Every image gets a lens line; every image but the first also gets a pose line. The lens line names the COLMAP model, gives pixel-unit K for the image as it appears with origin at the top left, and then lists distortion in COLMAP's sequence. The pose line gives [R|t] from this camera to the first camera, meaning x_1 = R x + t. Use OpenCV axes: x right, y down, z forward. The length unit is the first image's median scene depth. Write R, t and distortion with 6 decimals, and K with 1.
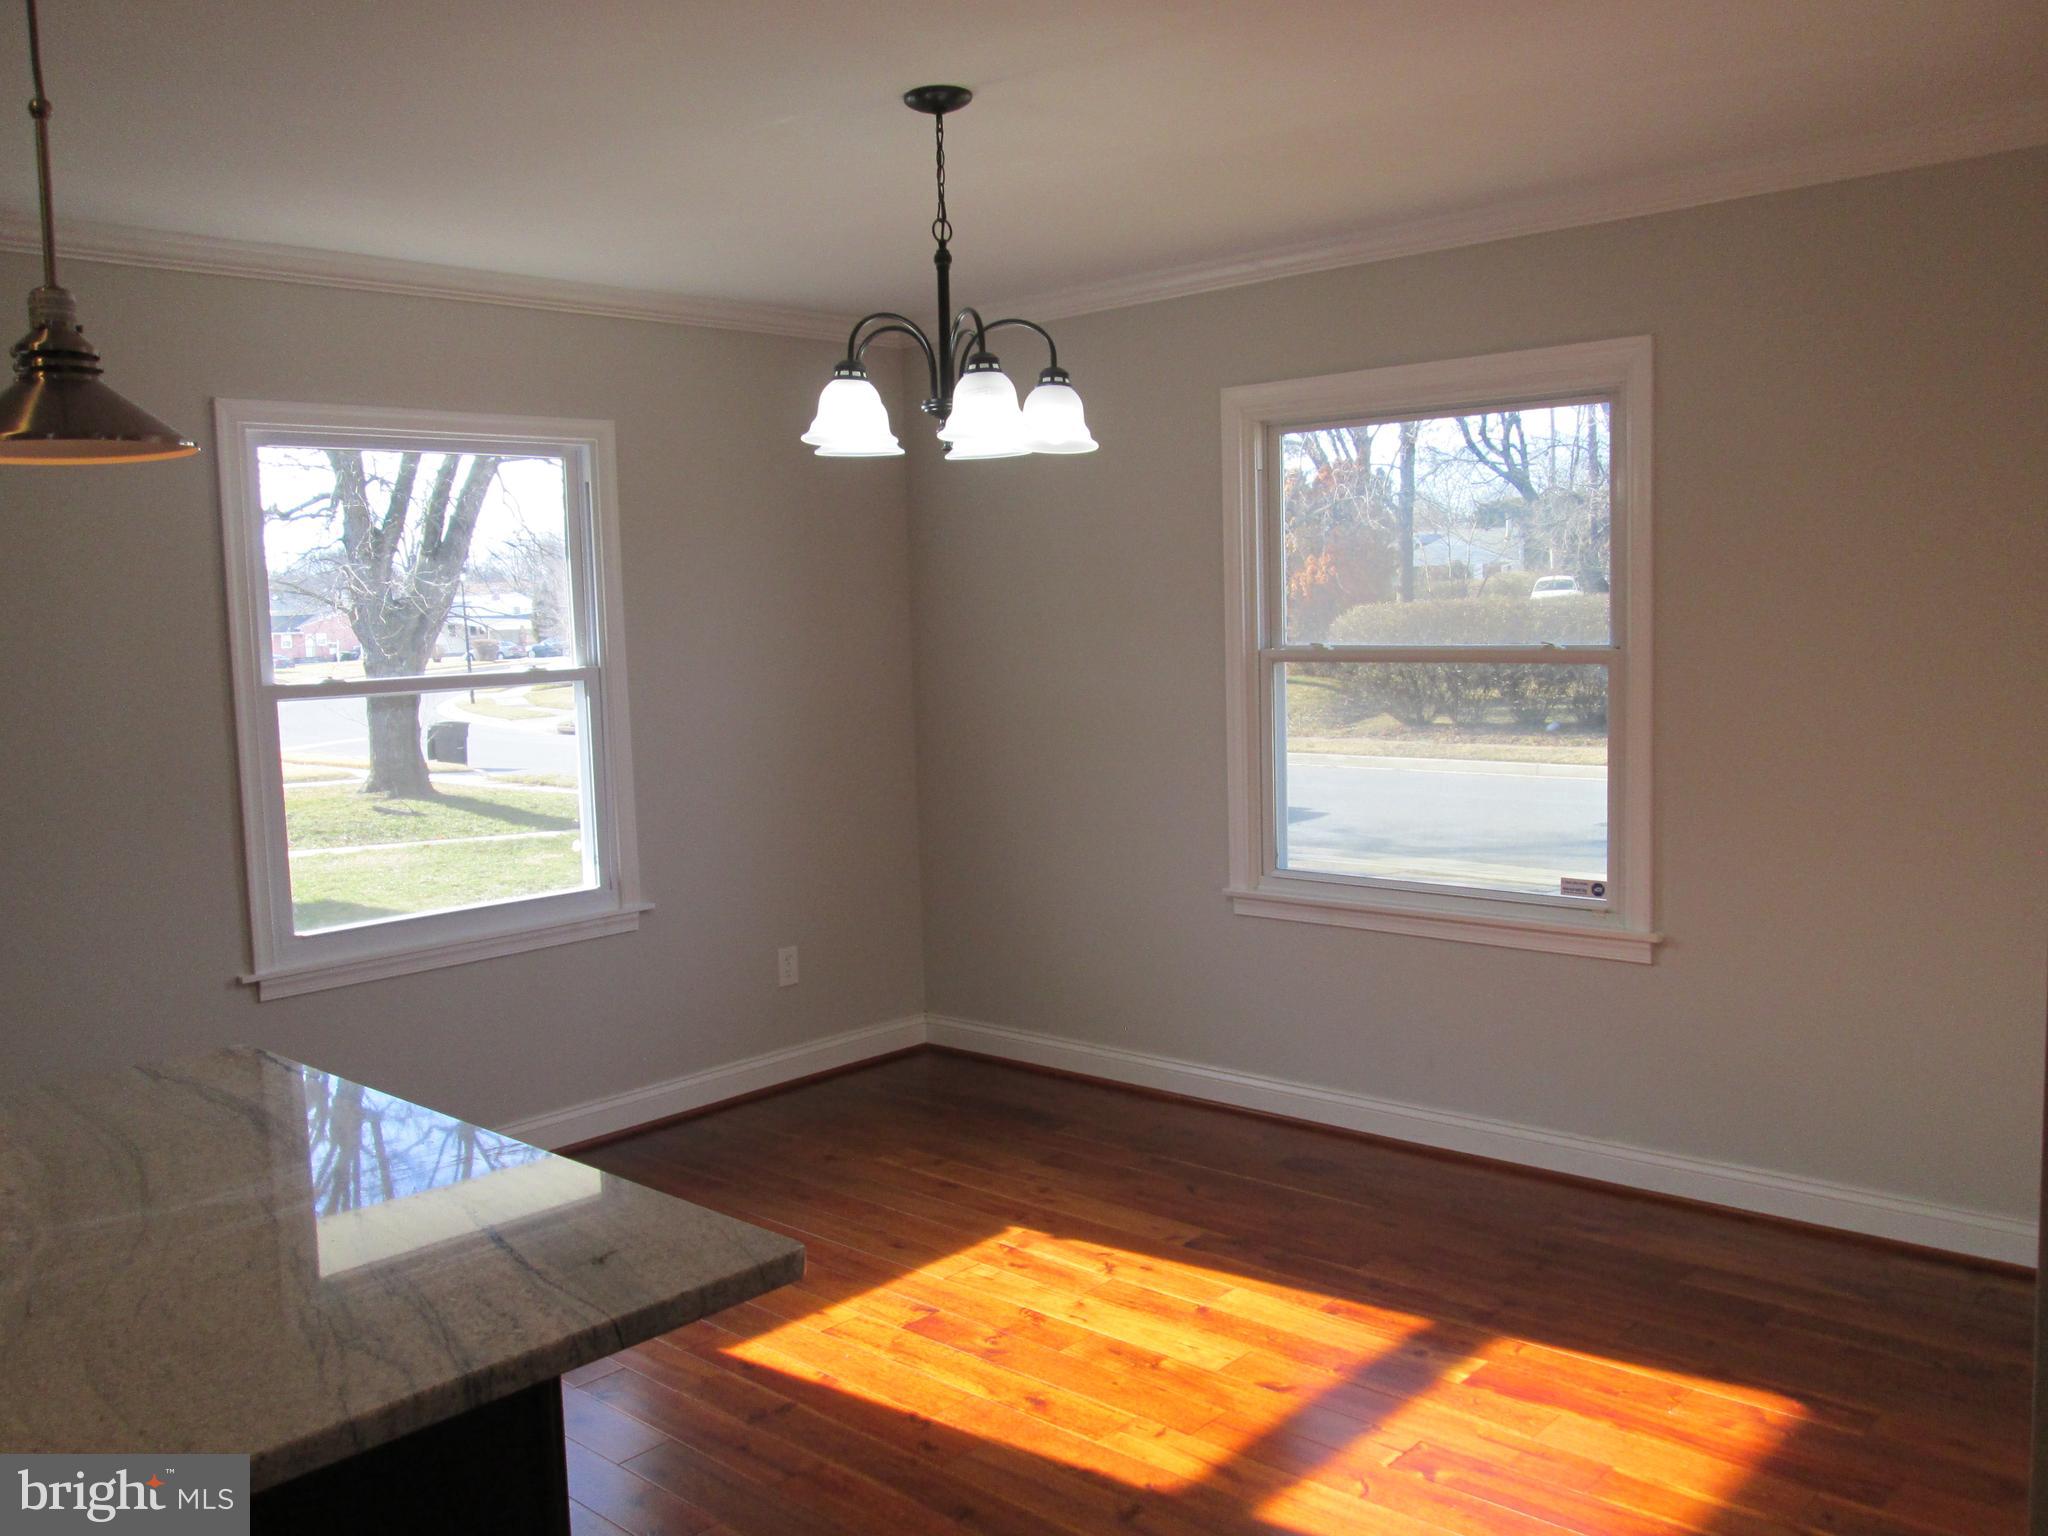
lens RADIAL K [[1705.6, 0, 1013.4], [0, 1705.6, 778.0], [0, 0, 1]] dist [-0.042978, 0.008441]
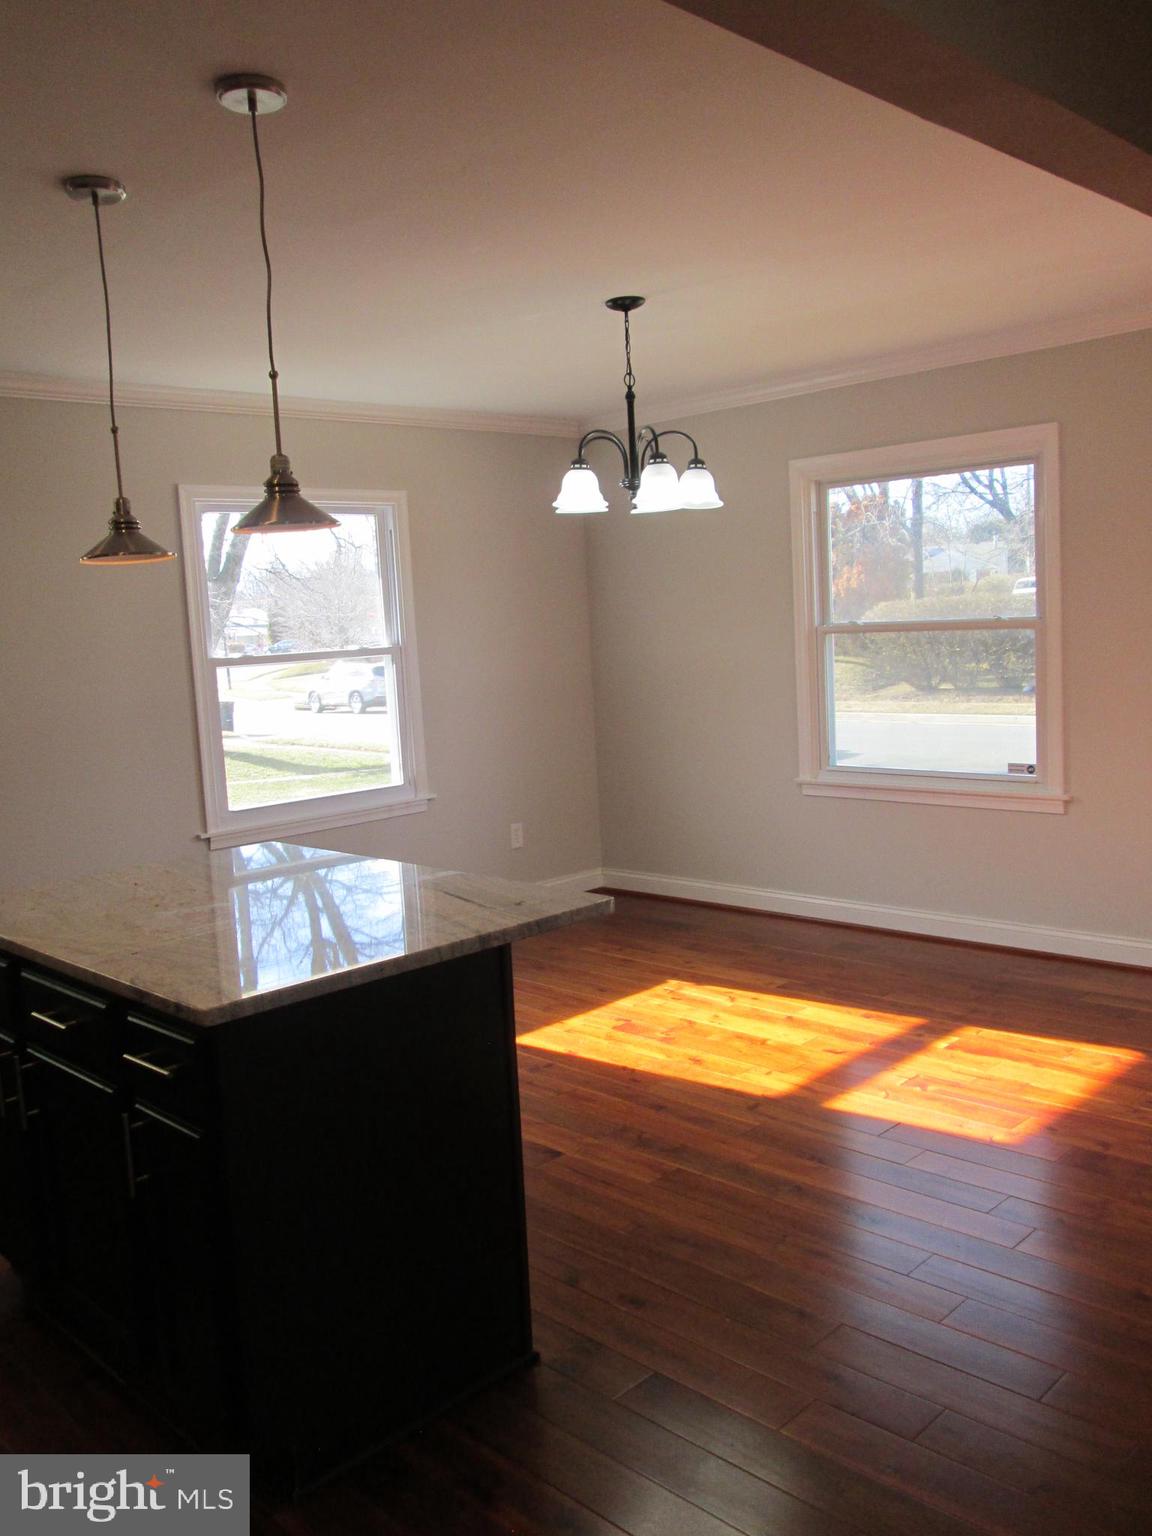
lens RADIAL K [[1279.2, 0, 575.2], [0, 1279.2, 770.3], [0, 0, 1]] dist [-0.042978, 0.008441]
pose [[0.999100, -0.017760, -0.038518, -0.042660], [0.018678, 0.999547, 0.023611, 0.032162], [0.038081, -0.024309, 0.998979, -0.236035]]
